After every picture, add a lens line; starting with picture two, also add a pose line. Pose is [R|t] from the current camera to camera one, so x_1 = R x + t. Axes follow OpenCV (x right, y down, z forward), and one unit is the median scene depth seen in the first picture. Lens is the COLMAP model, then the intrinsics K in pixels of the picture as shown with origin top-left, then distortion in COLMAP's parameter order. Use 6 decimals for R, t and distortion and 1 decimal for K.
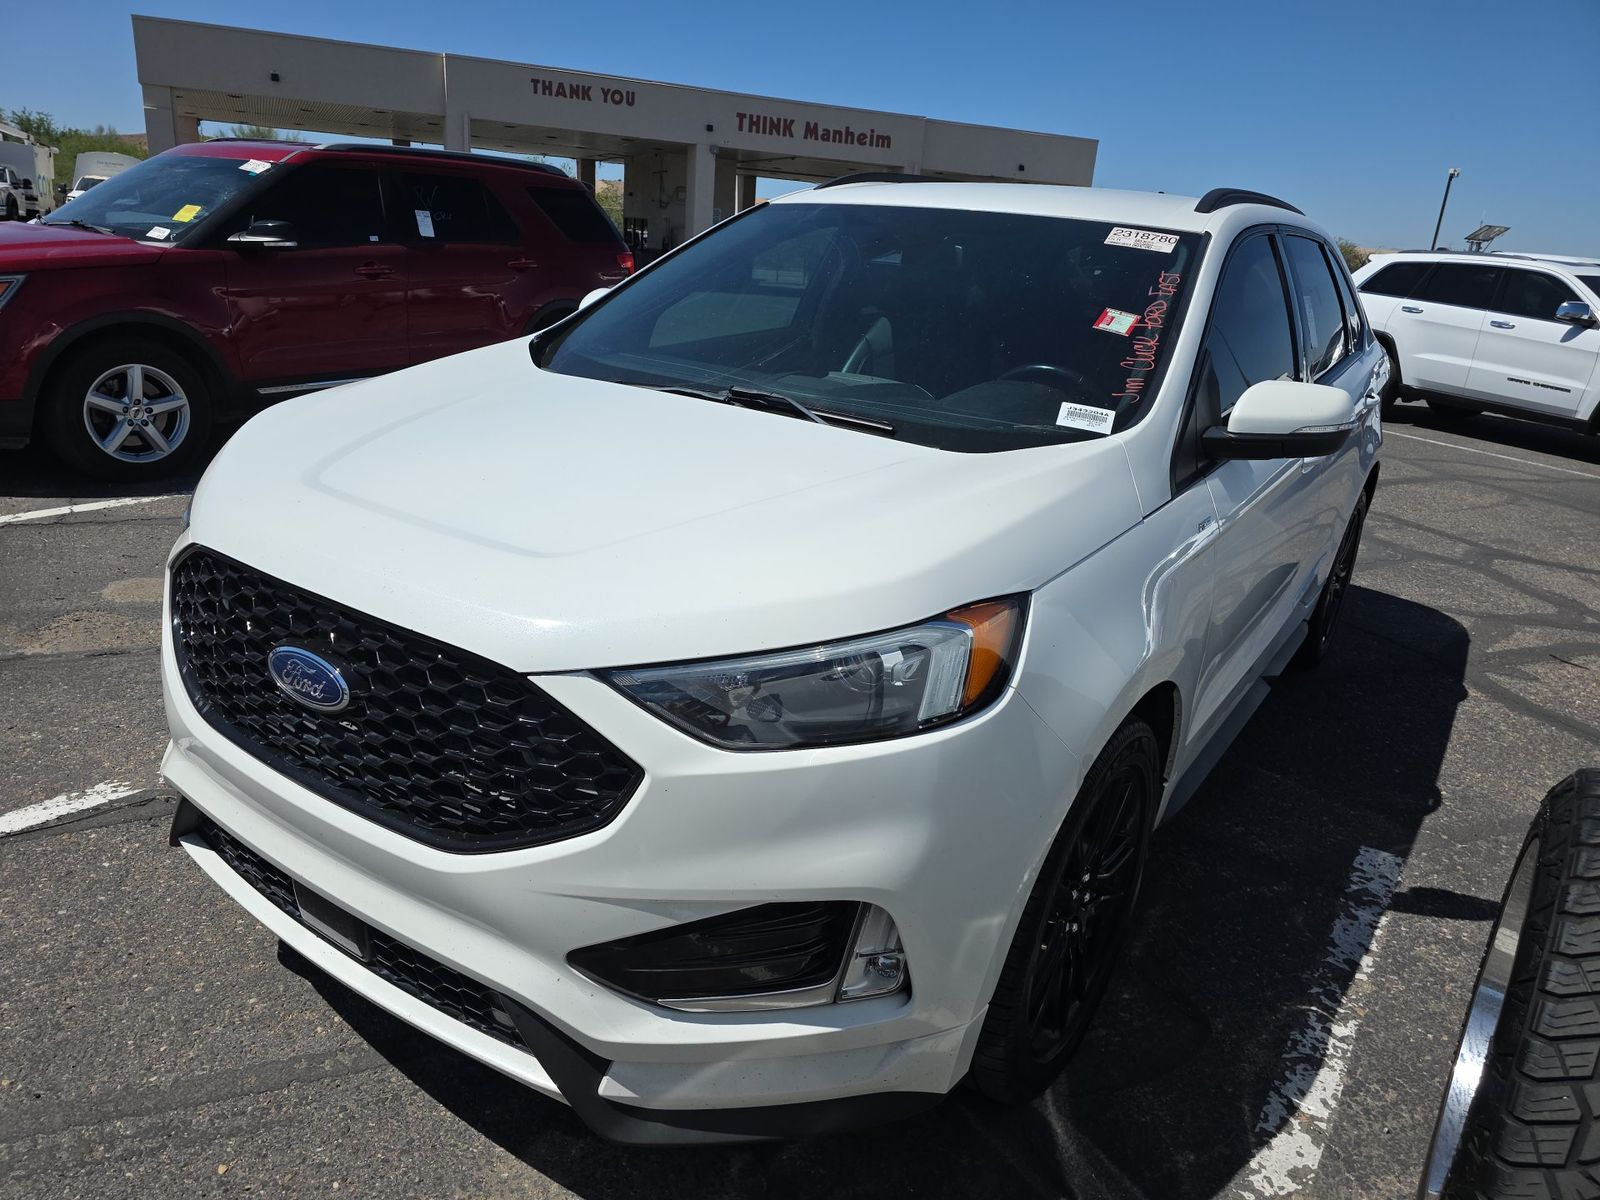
lens RADIAL K [[1099.8, 0, 799.2], [0, 1099.8, 634.4], [0, 0, 1]] dist [0.032806, -0.017516]
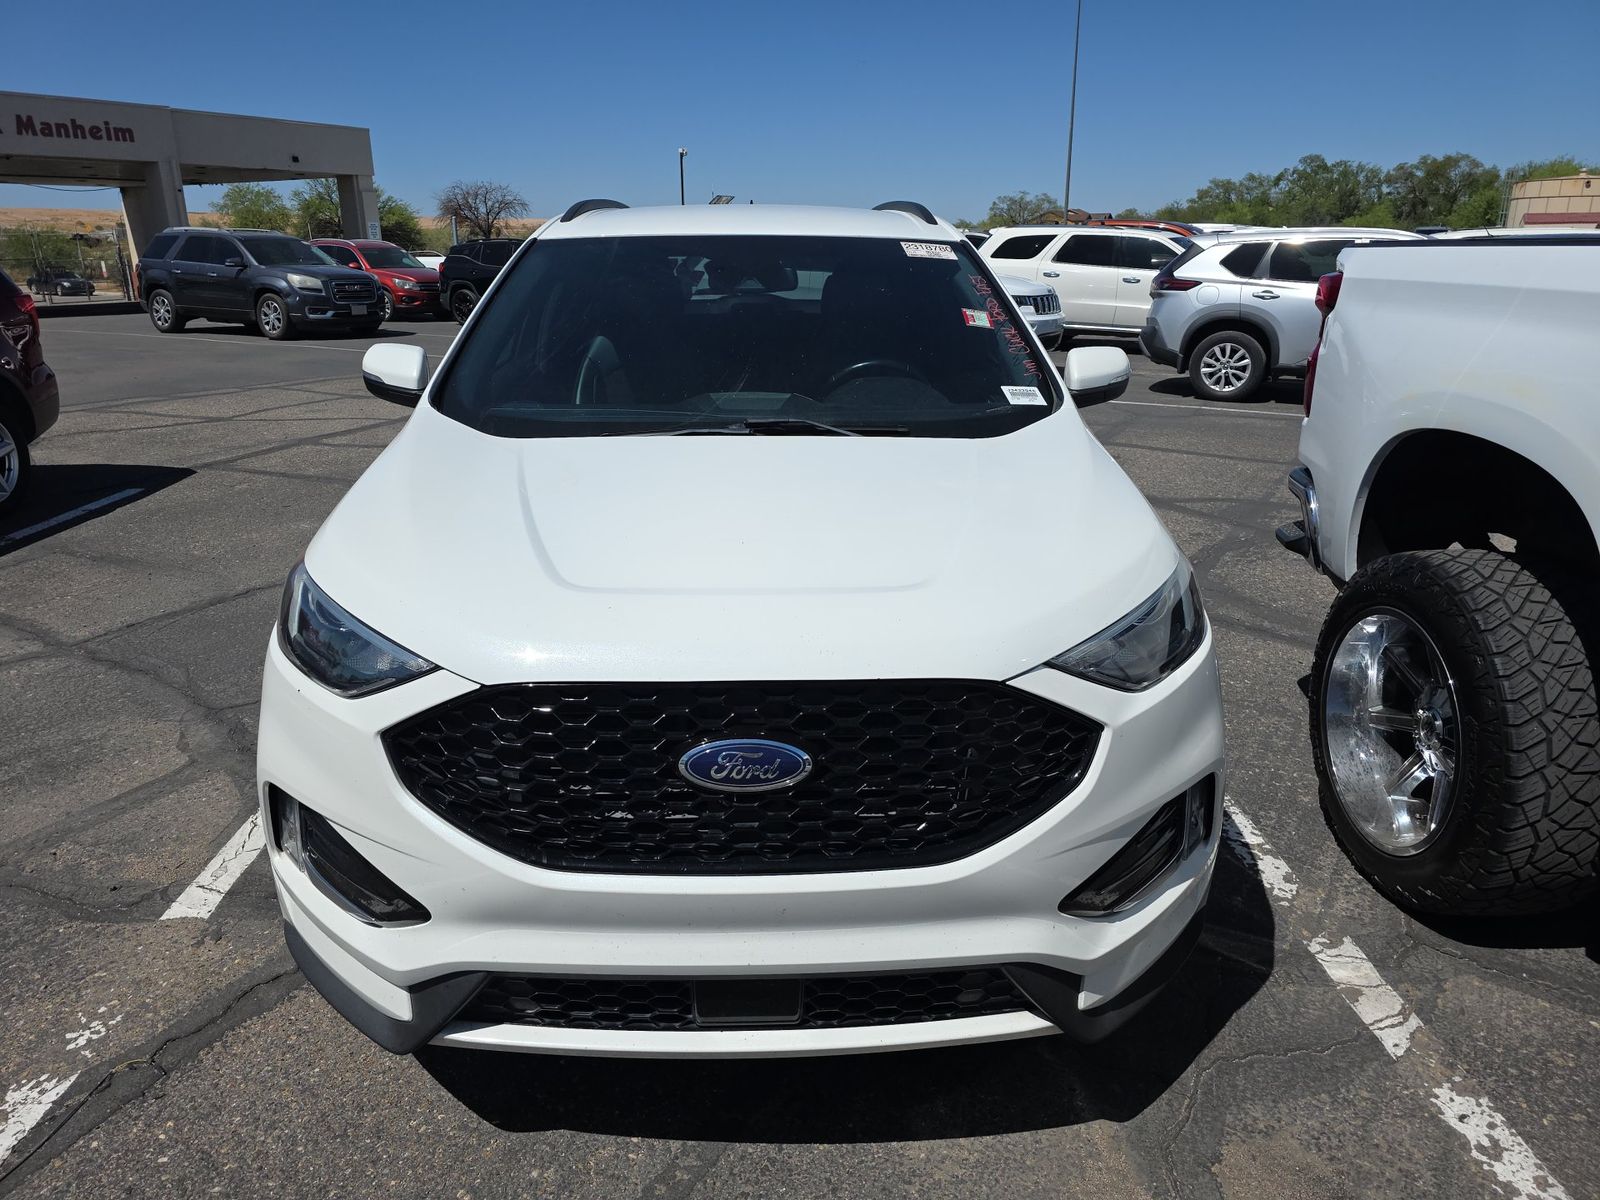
lens RADIAL K [[1099.8, 0, 796.6], [0, 1099.8, 595.0], [0, 0, 1]] dist [0.032806, -0.017516]
pose [[0.800842, -0.255627, 0.541579, -0.729964], [0.263523, 0.962486, 0.064621, -0.130547], [-0.537781, 0.090967, 0.838163, 0.095191]]
